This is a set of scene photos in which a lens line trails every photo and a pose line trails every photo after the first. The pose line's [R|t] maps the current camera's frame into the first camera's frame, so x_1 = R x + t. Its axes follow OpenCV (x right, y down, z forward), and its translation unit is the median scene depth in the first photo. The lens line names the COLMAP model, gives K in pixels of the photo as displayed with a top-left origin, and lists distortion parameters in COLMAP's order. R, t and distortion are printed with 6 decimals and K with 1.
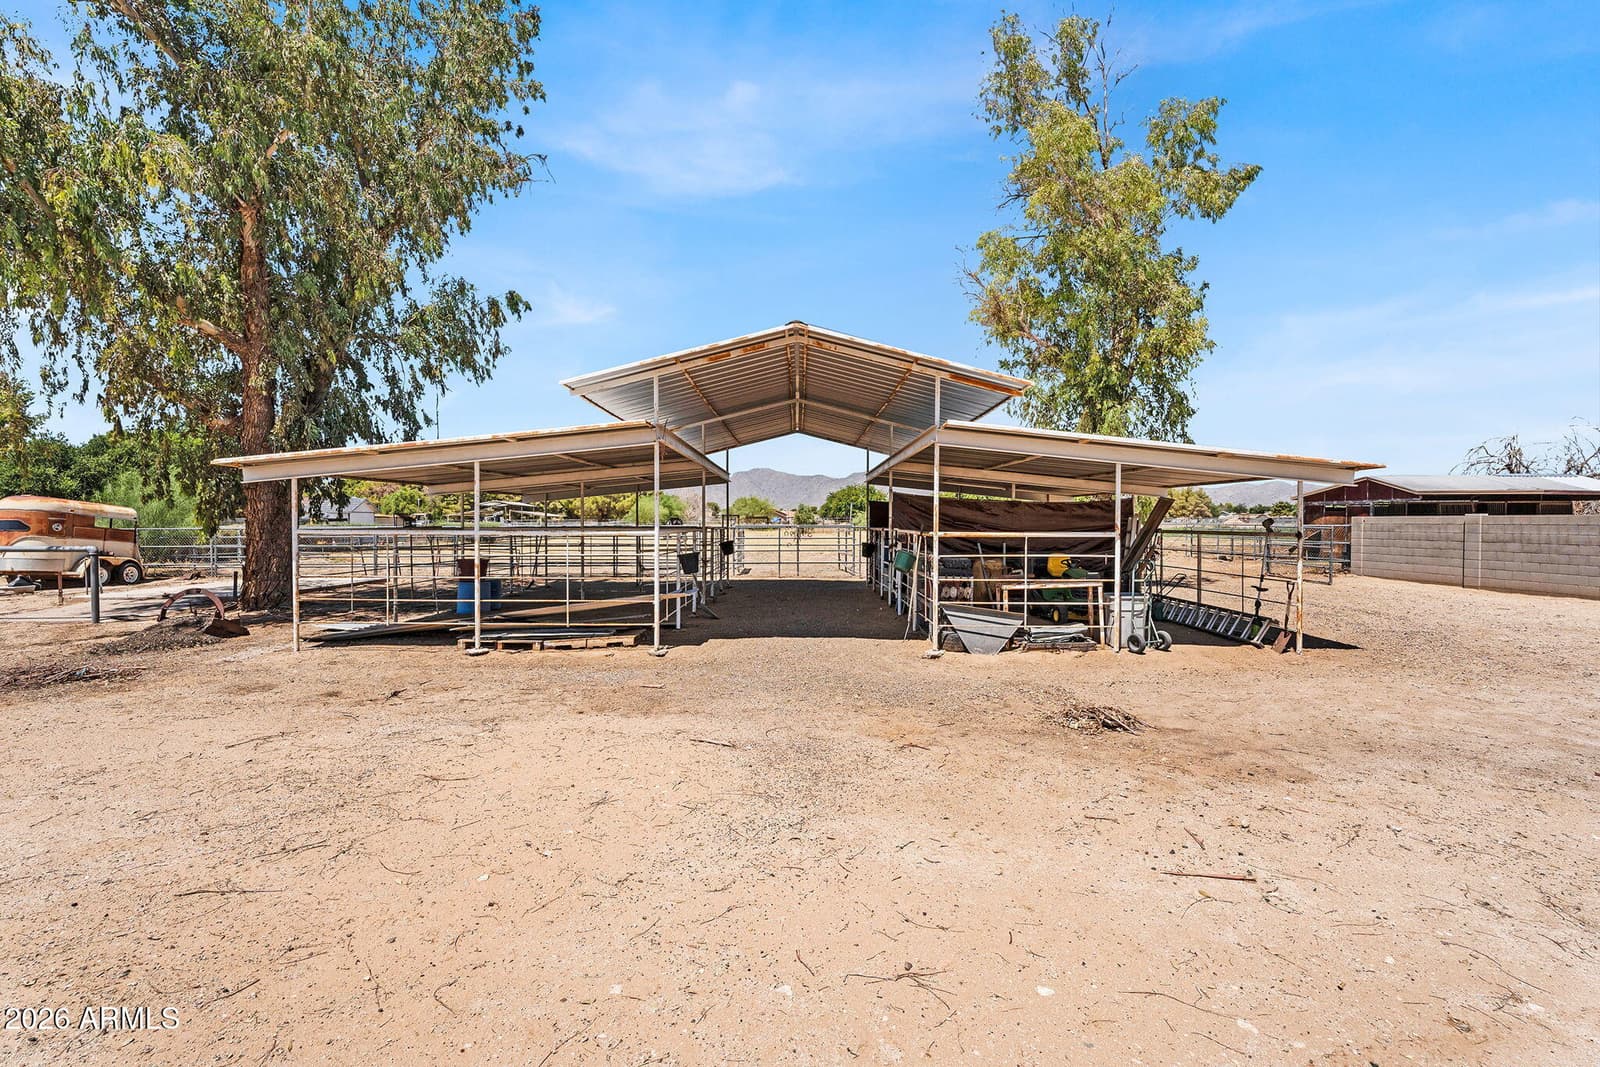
lens RADIAL K [[704.5, 0, 811.7], [0, 704.5, 526.8], [0, 0, 1]] dist [0.000019, 0.000179]
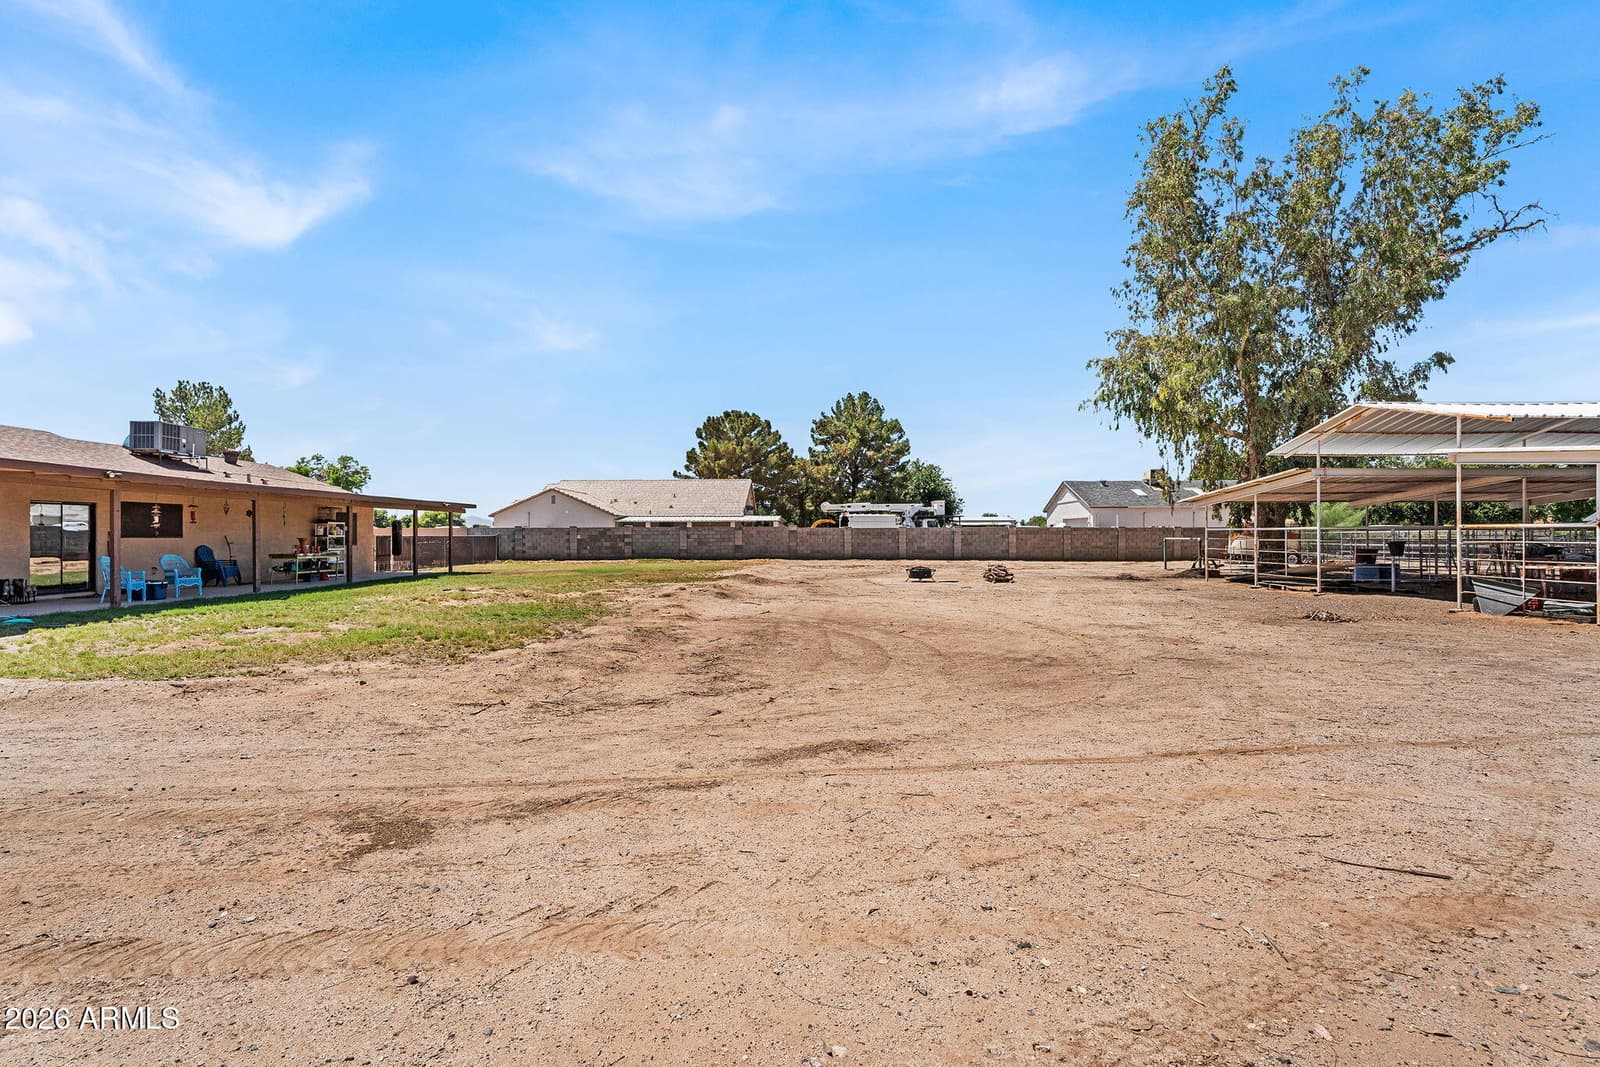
lens RADIAL K [[704.5, 0, 811.7], [0, 704.5, 526.8], [0, 0, 1]] dist [0.000019, 0.000179]
pose [[-0.037032, -0.013719, -0.999220, 1.019363], [-0.004387, 0.999898, -0.013566, 0.023107], [0.999304, 0.003882, -0.037088, -0.151326]]
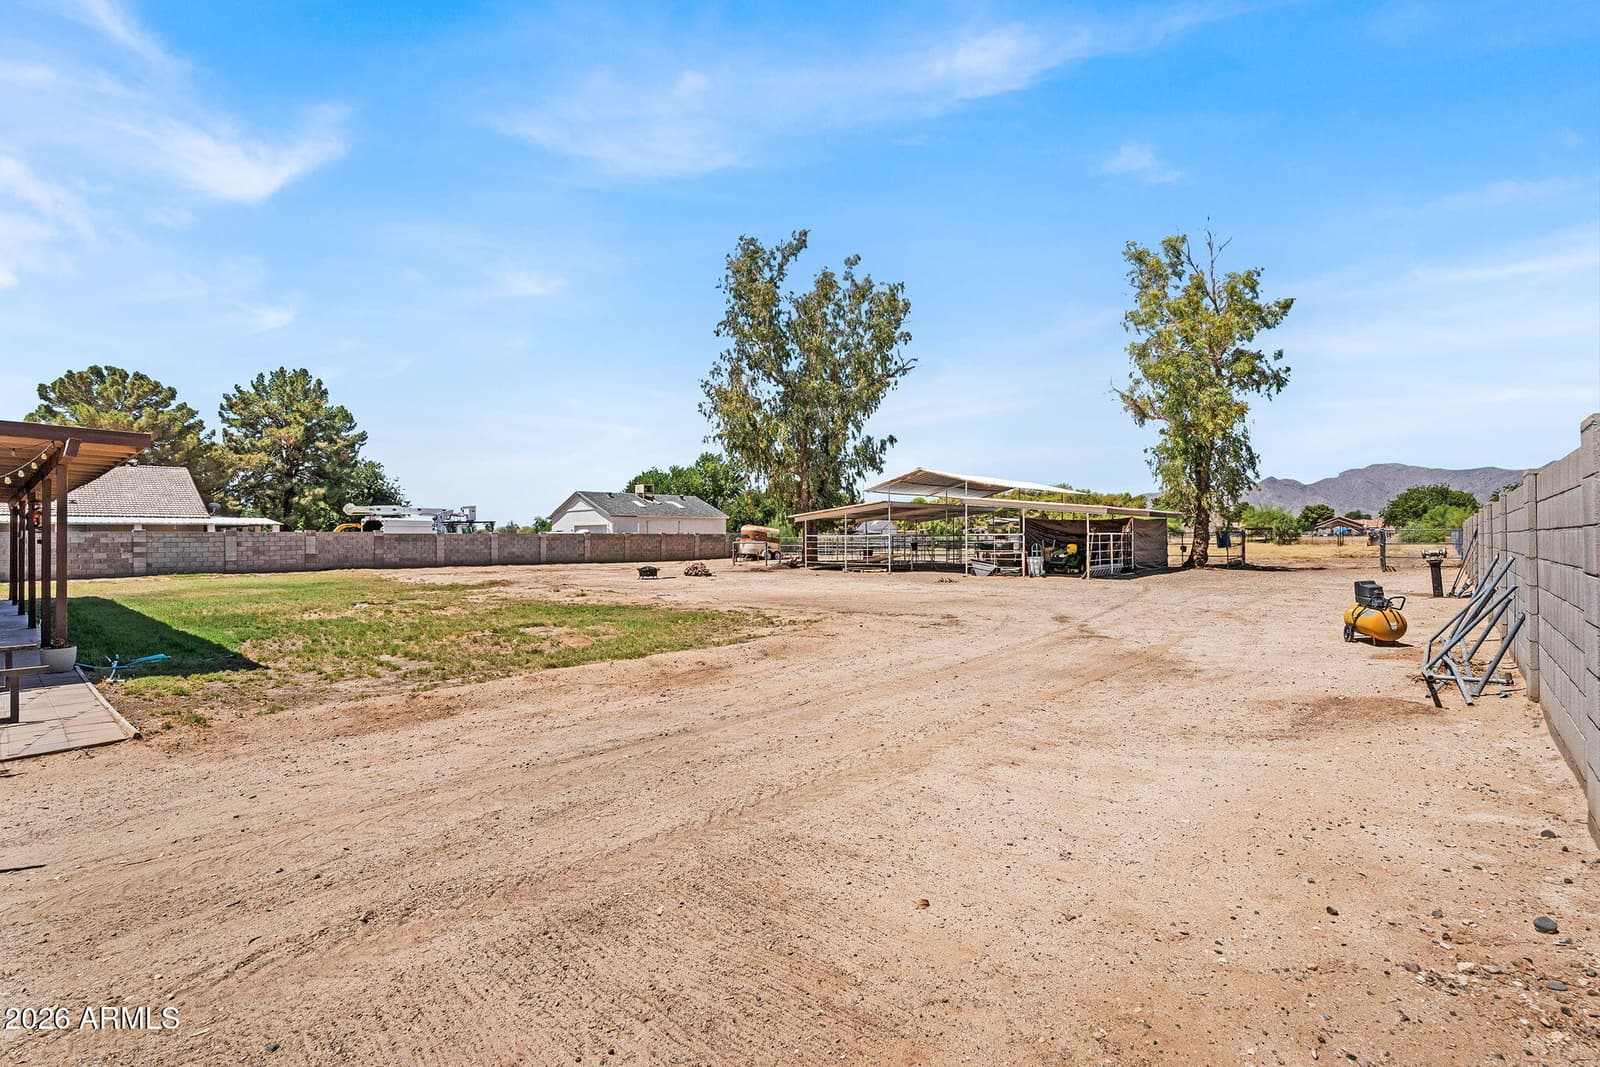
lens RADIAL K [[733.5, 0, 804.3], [0, 733.5, 540.0], [0, 0, 1]] dist [-0.003161, -0.000160]
pose [[0.732501, -0.003985, -0.680754, 1.096660], [0.002798, 0.999992, -0.002843, 0.023791], [0.680760, 0.000178, 0.732506, -1.052688]]
